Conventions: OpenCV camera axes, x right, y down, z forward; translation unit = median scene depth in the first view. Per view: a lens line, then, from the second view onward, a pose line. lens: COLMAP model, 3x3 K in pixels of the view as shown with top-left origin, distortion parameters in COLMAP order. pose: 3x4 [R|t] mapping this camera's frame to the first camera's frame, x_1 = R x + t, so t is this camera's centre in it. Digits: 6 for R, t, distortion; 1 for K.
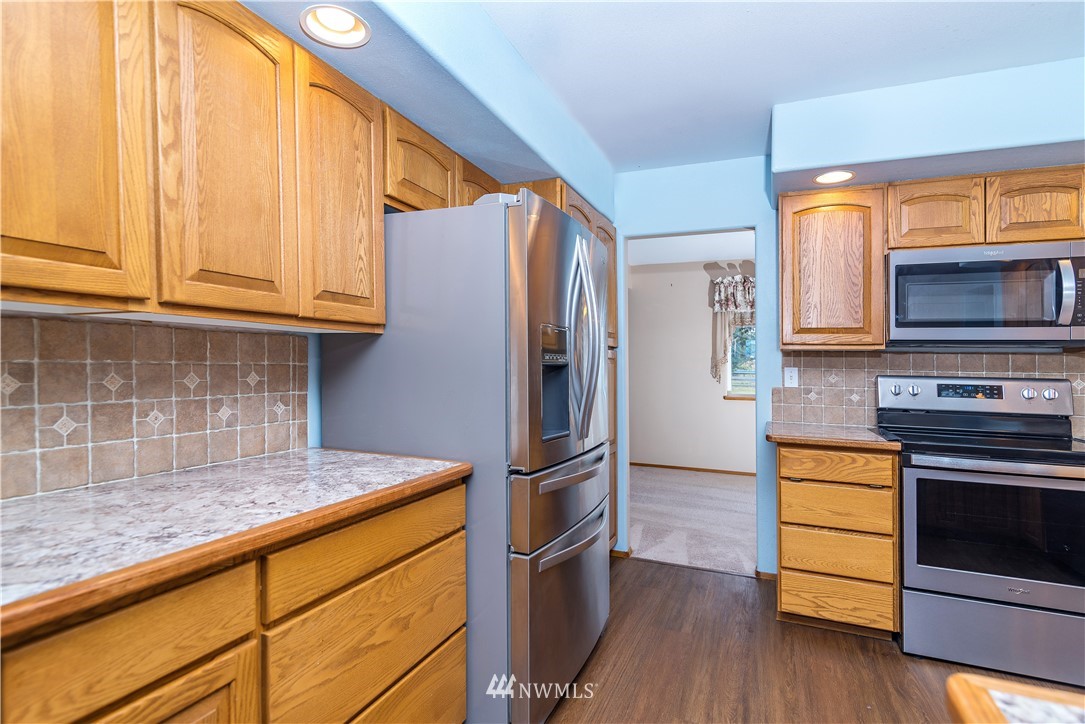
lens RADIAL K [[553.4, 0, 538.8], [0, 553.4, 356.2], [0, 0, 1]] dist [0.002458, 0.000274]
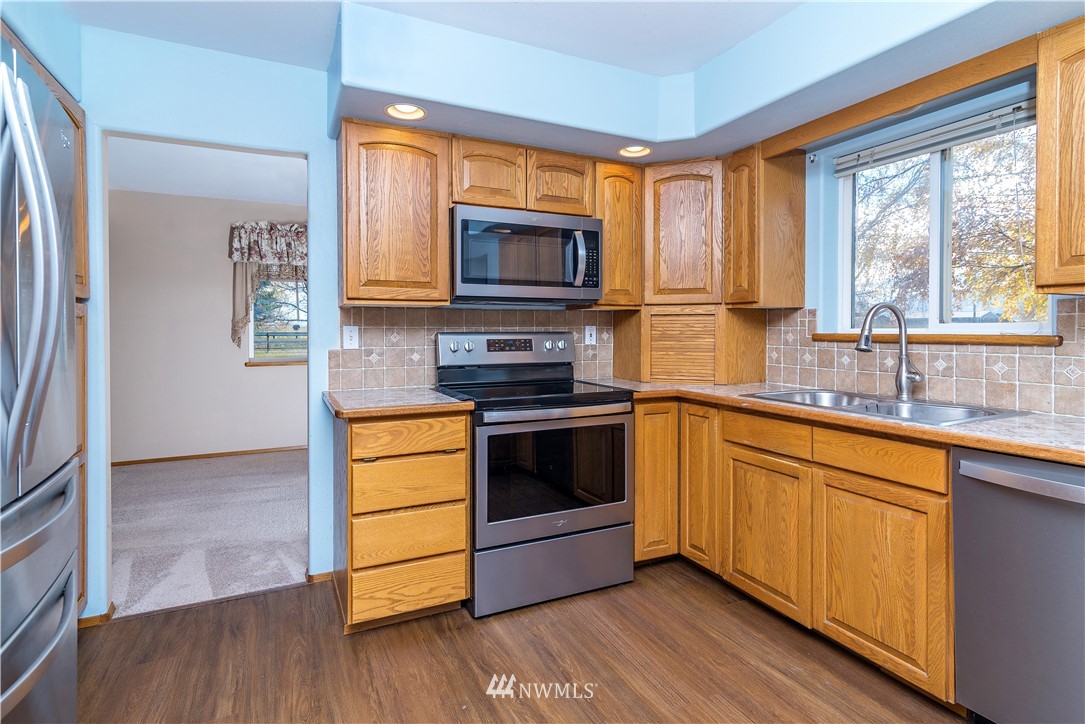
lens RADIAL K [[548.0, 0, 544.3], [0, 548.0, 313.9], [0, 0, 1]] dist [0.006070, 0.000548]
pose [[0.658278, 0.001787, 0.752773, 0.013307], [0.002723, 0.999985, -0.004754, 0.007413], [-0.752770, 0.005179, 0.658263, 0.251485]]
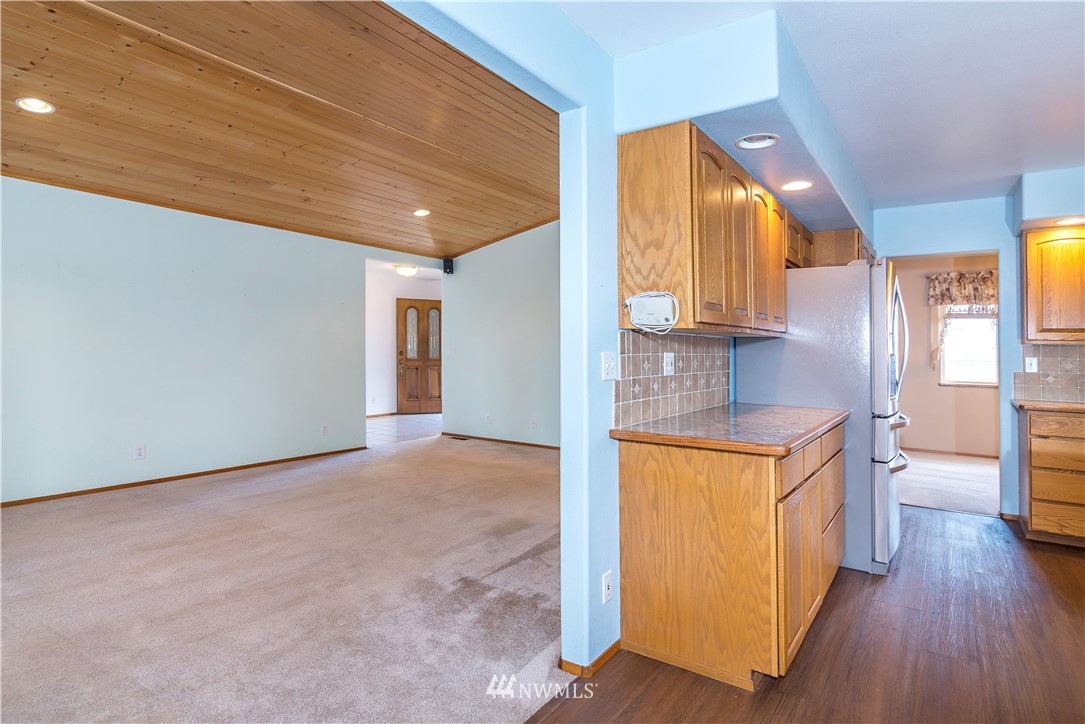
lens RADIAL K [[599.2, 0, 540.7], [0, 599.2, 340.5], [0, 0, 1]] dist [-0.000485, 0.000005]
pose [[0.981632, -0.004264, -0.190736, -0.493949], [0.003770, 0.999989, -0.002951, -0.023166], [0.190746, 0.002177, 0.981637, -0.733682]]
